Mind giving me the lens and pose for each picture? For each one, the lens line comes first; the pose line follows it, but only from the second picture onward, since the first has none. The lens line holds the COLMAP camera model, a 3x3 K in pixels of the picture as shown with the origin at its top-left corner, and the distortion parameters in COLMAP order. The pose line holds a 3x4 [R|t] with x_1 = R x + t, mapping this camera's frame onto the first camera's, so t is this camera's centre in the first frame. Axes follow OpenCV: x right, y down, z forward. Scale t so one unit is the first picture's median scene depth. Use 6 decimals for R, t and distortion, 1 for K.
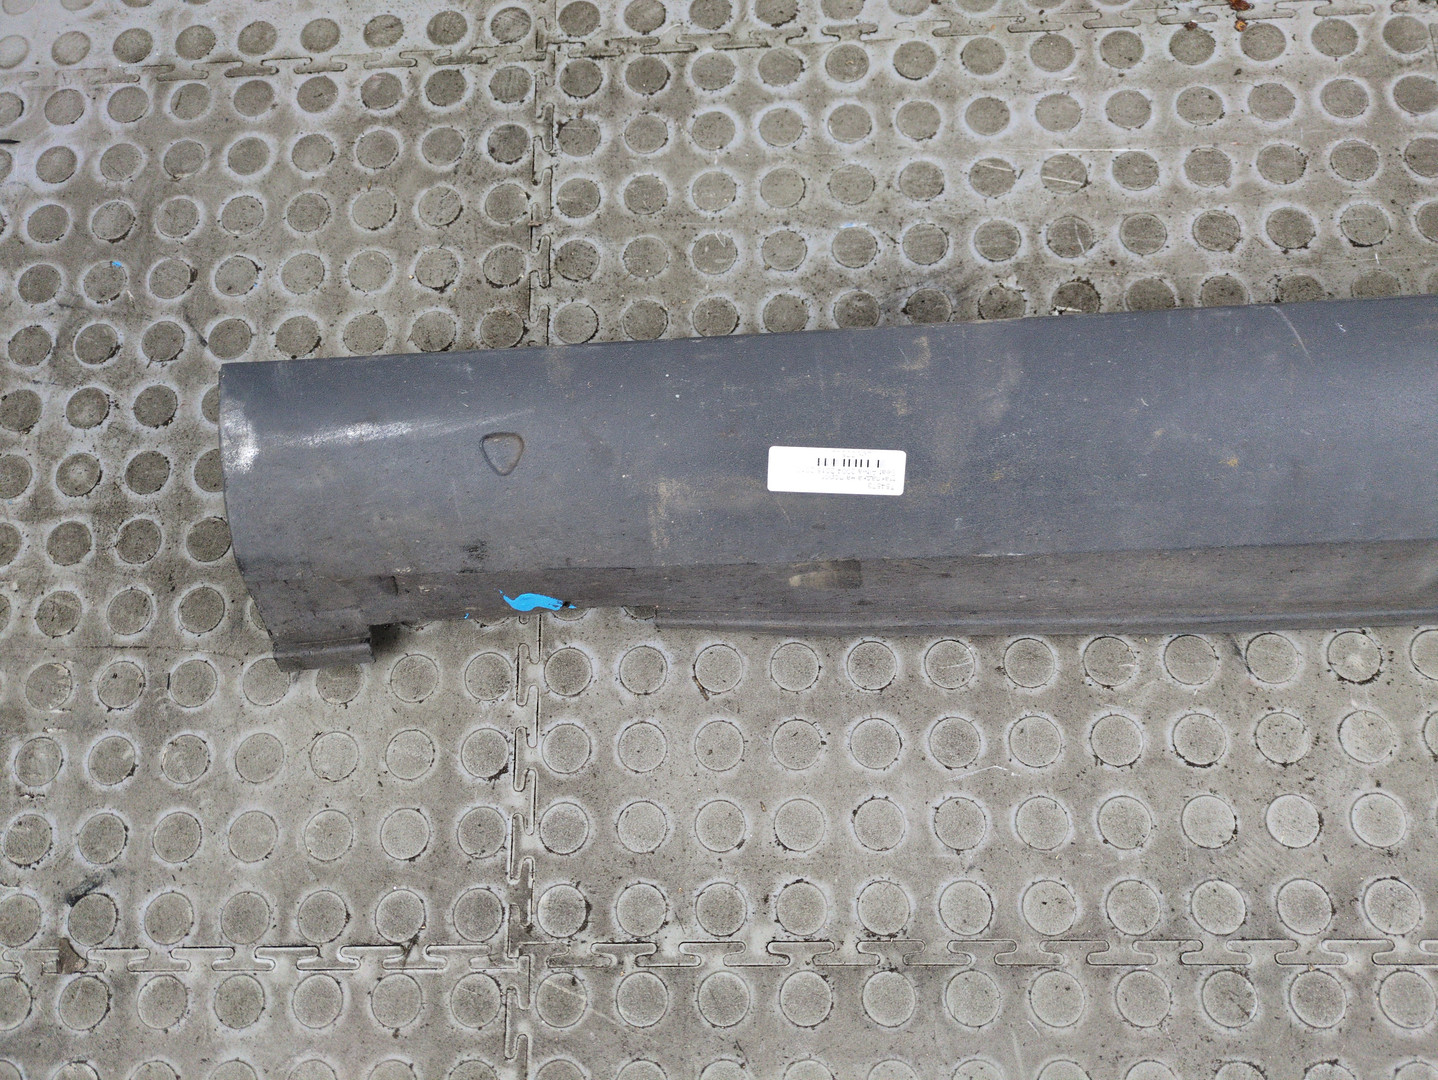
lens RADIAL K [[1123.2, 0, 722.7], [0, 1123.2, 545.8], [0, 0, 1]] dist [0.033574, -0.031857]
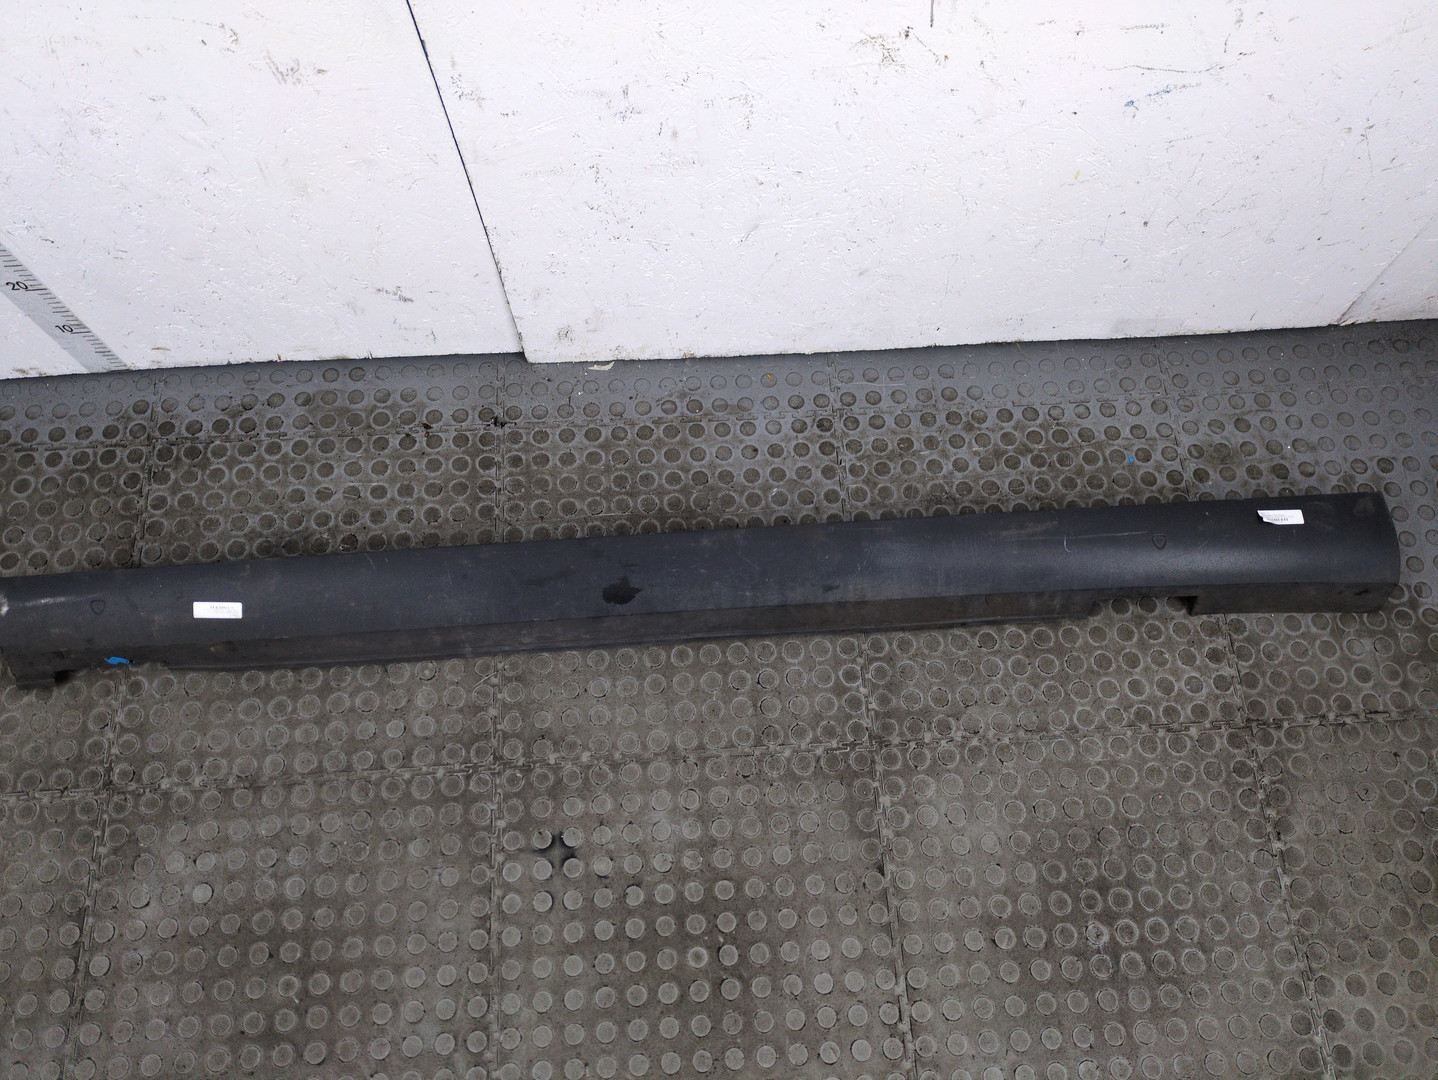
lens RADIAL K [[1067.2, 0, 711.2], [0, 1067.2, 561.8], [0, 0, 1]] dist [0.047477, -0.041271]
pose [[0.995956, -0.019428, 0.087713, 0.925352], [0.028420, 0.994330, -0.102467, 0.108454], [-0.085225, 0.104546, 0.990862, -1.538590]]
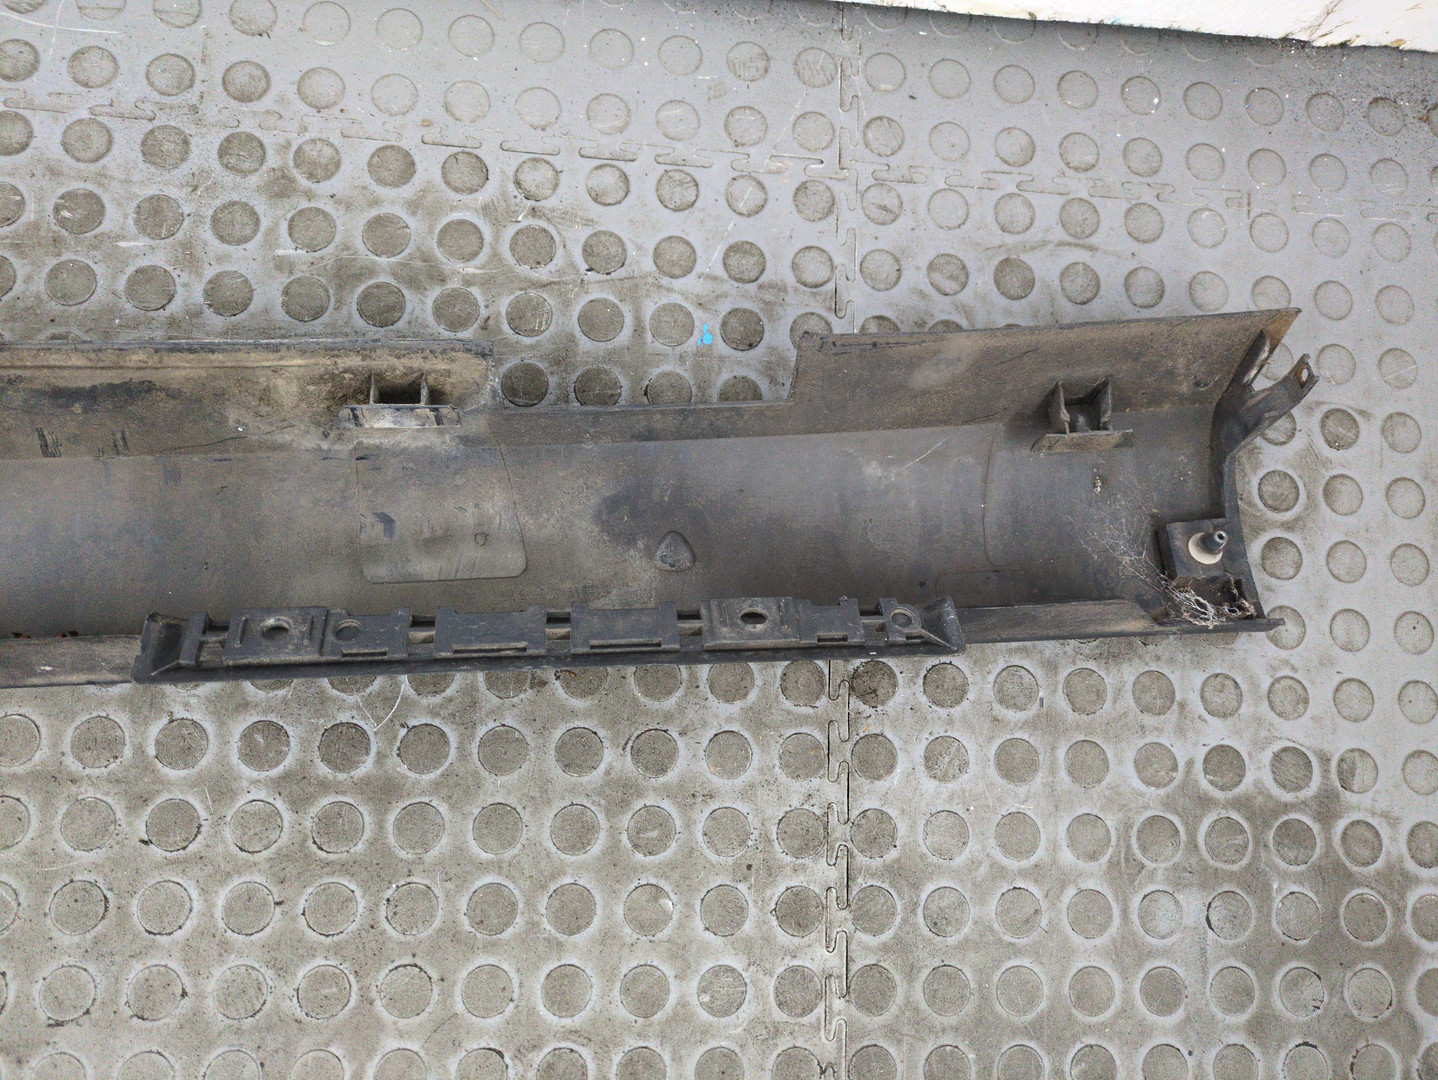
lens RADIAL K [[1067.2, 0, 740.0], [0, 1067.2, 535.8], [0, 0, 1]] dist [0.047477, -0.041271]
pose [[0.982508, 0.064395, 0.174731, 2.033586], [-0.082458, 0.991748, 0.098165, -0.291403], [-0.166968, -0.110856, 0.979711, -0.055764]]
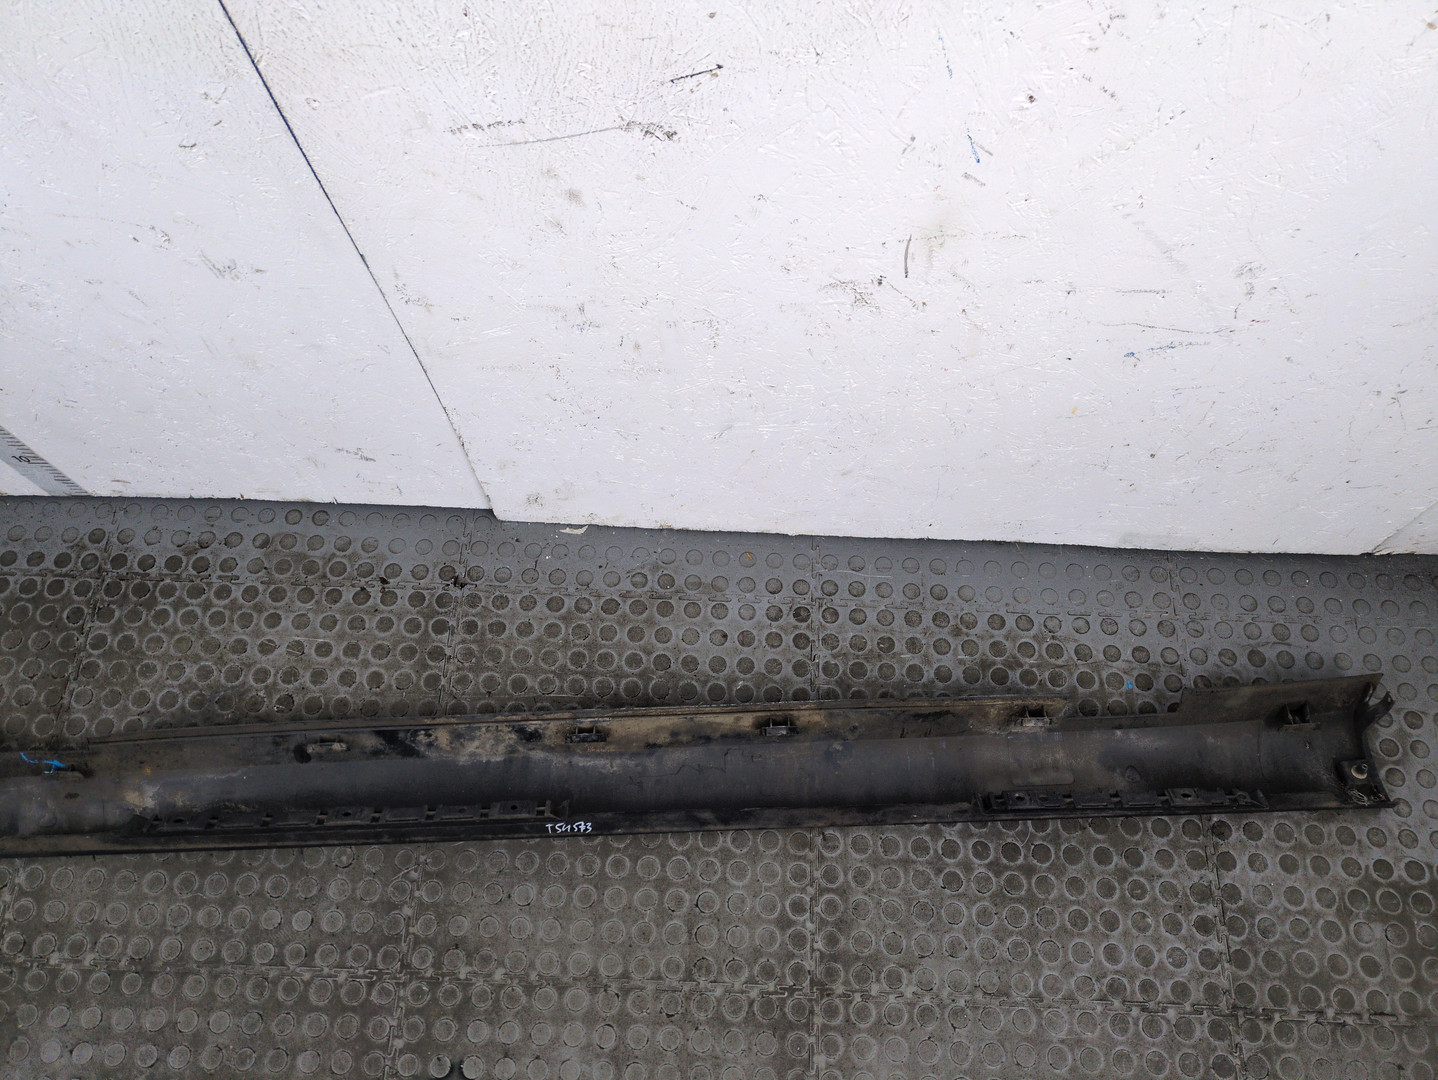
lens RADIAL K [[1067.2, 0, 717.9], [0, 1067.2, 533.6], [0, 0, 1]] dist [0.047477, -0.041271]
pose [[0.996723, 0.070935, 0.038883, 1.137377], [-0.064480, 0.986941, -0.147614, -0.294117], [-0.048846, 0.144623, 0.988280, -1.443702]]
